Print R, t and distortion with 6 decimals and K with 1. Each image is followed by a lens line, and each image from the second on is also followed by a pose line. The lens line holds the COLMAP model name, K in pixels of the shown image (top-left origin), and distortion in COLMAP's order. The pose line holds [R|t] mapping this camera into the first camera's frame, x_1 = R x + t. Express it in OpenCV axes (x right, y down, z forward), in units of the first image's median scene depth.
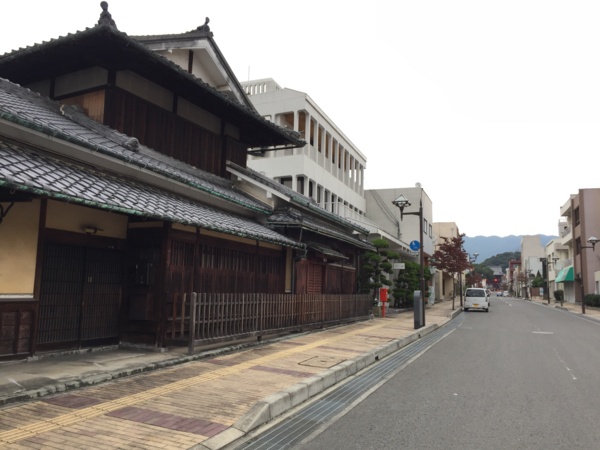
lens RADIAL K [[516.4, 0, 300.0], [0, 516.4, 225.0], [0, 0, 1]] dist [0.111256, -0.115249]
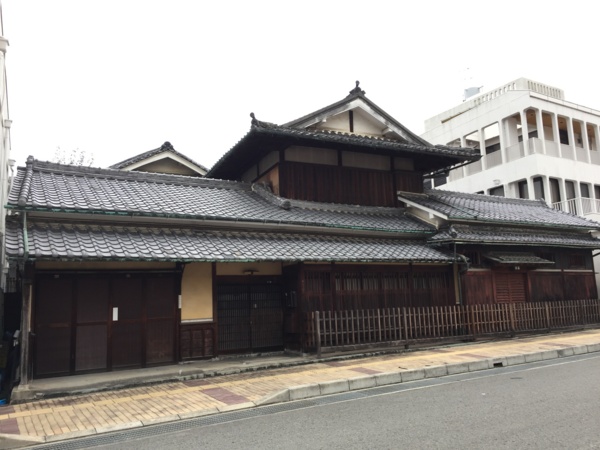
lens RADIAL K [[516.4, 0, 300.0], [0, 516.4, 225.0], [0, 0, 1]] dist [0.111256, -0.115249]
pose [[0.803028, -0.147680, -0.577353, 0.433723], [0.134985, 0.988703, -0.065151, -0.006481], [0.580452, -0.025616, 0.813891, -0.077034]]
